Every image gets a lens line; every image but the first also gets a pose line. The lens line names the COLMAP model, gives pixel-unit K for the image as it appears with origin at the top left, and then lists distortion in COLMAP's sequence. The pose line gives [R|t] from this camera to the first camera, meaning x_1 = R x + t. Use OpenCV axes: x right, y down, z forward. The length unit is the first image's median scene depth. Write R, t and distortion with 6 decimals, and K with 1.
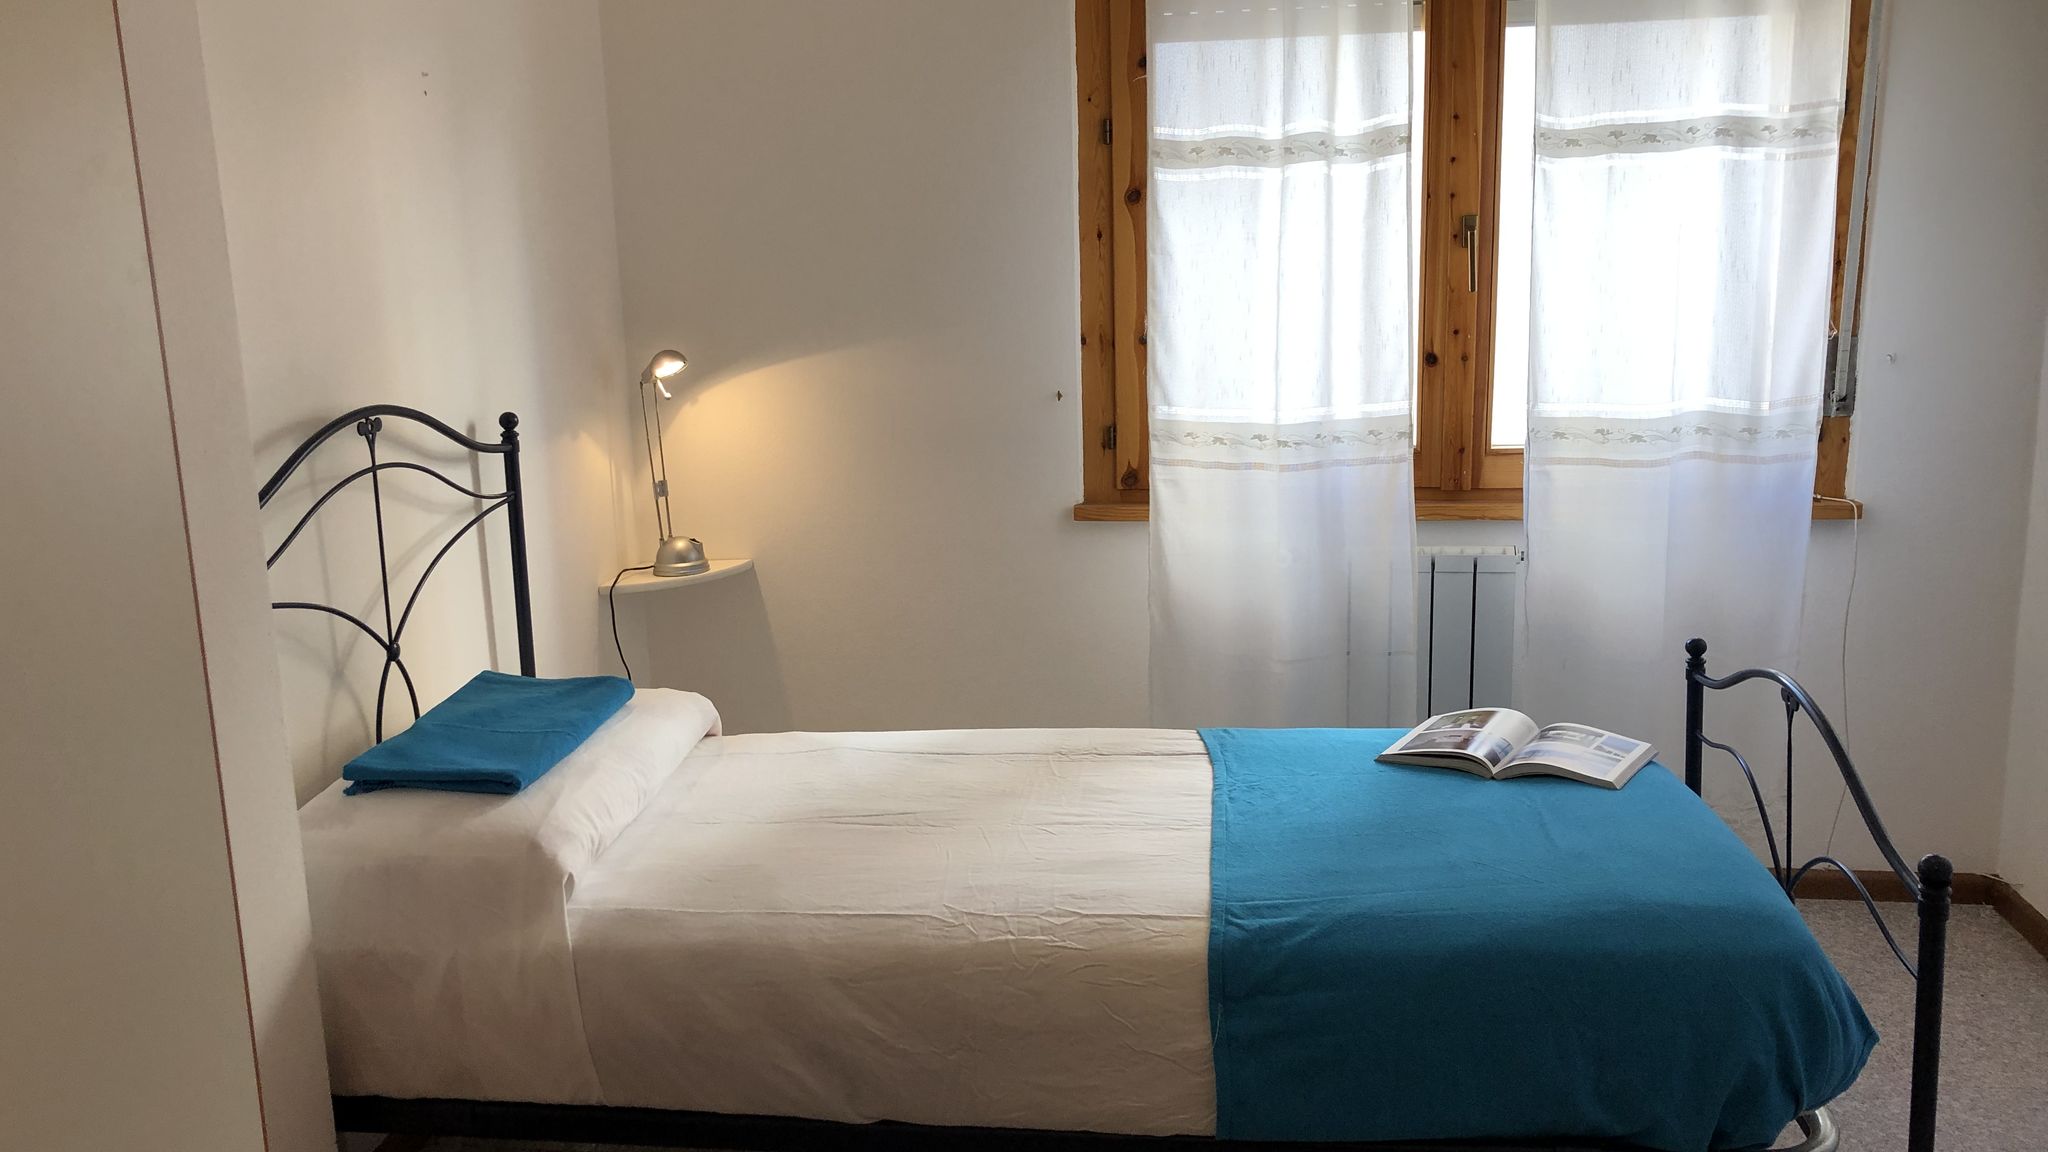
lens RADIAL K [[1659.0, 0, 1003.5], [0, 1659.0, 577.6], [0, 0, 1]] dist [0.185450, -0.511772]
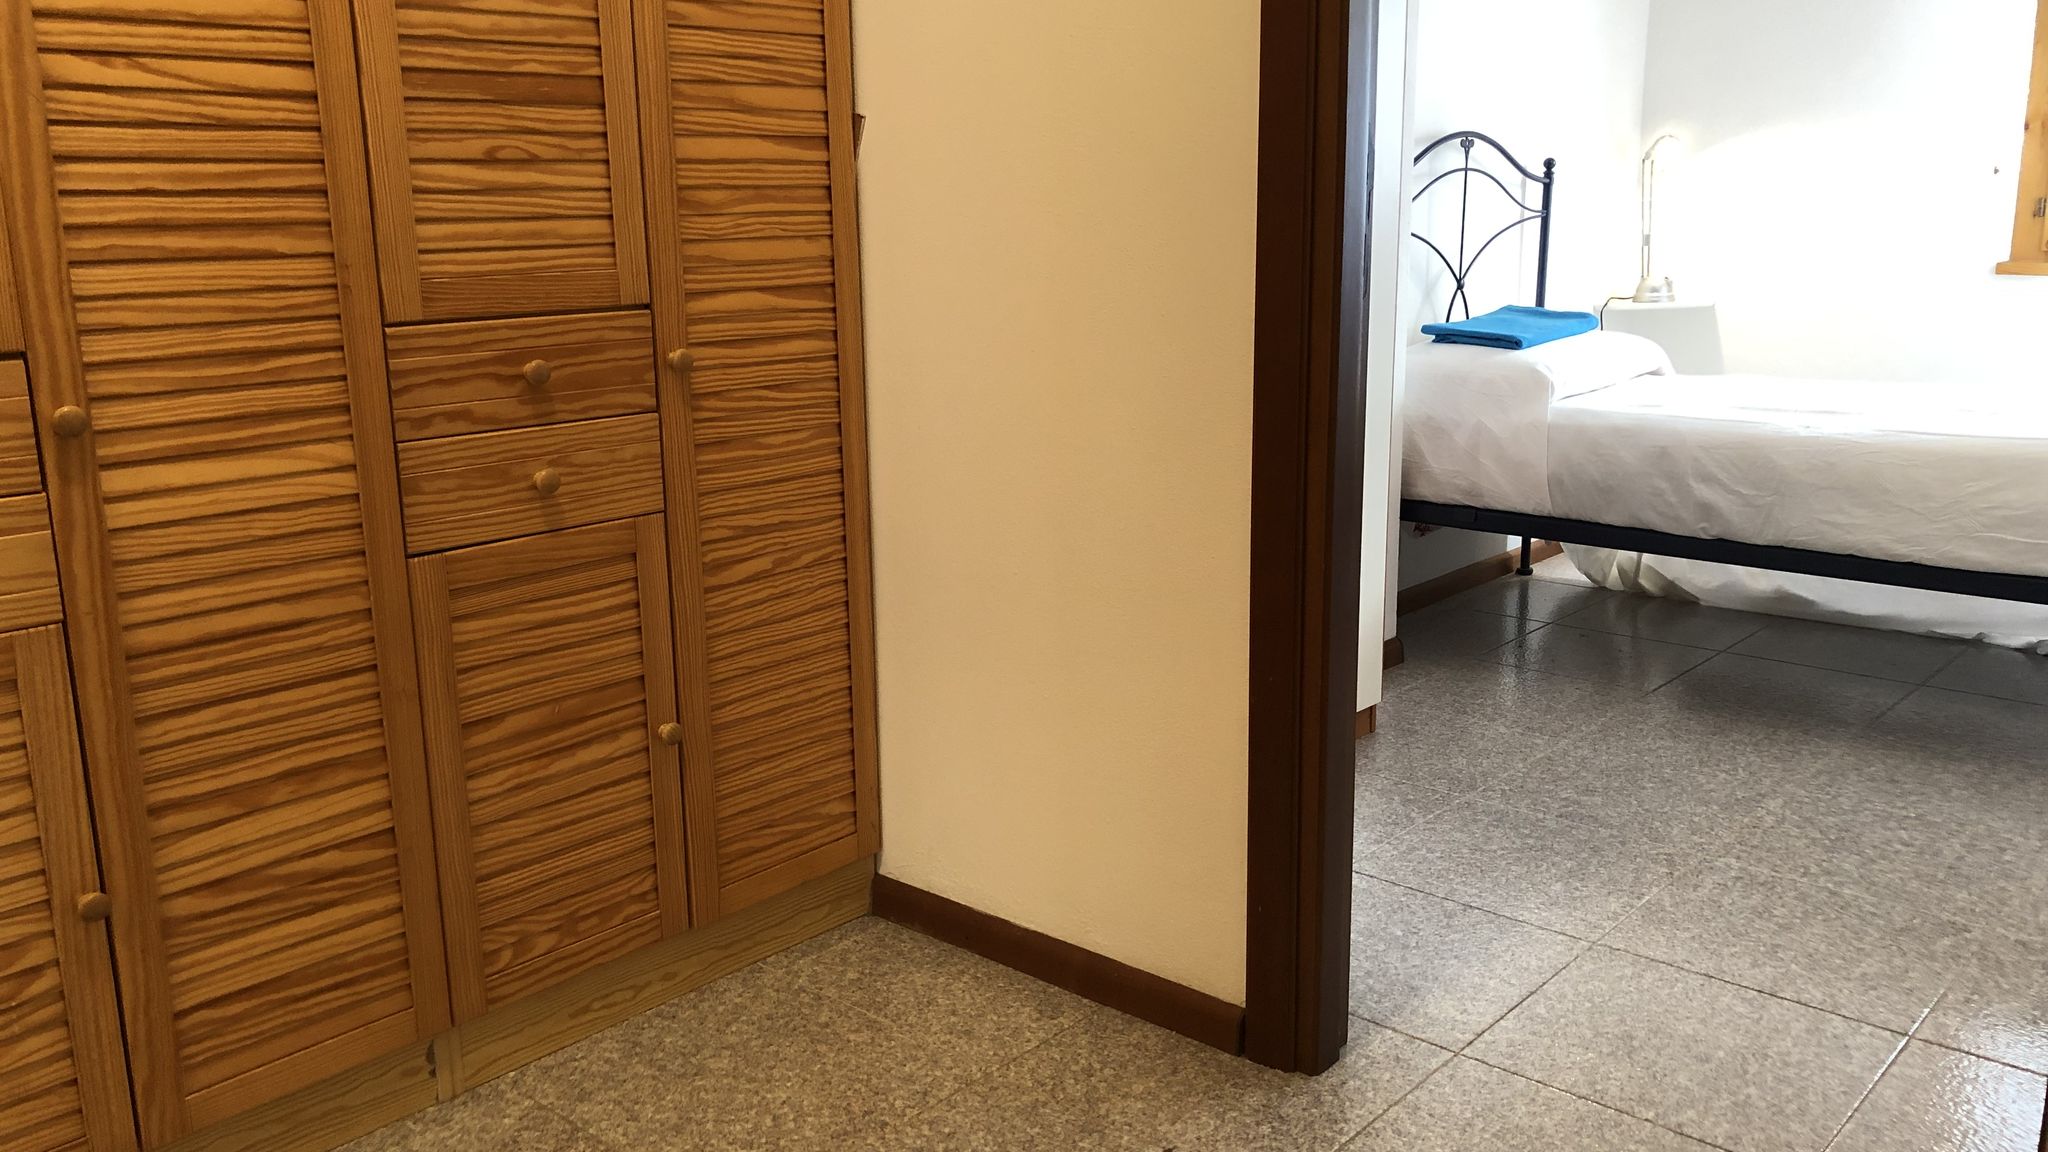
lens RADIAL K [[1651.6, 0, 1017.5], [0, 1651.6, 571.6], [0, 0, 1]] dist [0.036576, -0.038900]
pose [[0.830986, 0.137654, -0.538993, 0.169857], [-0.122911, 0.990388, 0.063440, 0.243120], [0.542545, 0.013531, 0.839918, -0.530372]]
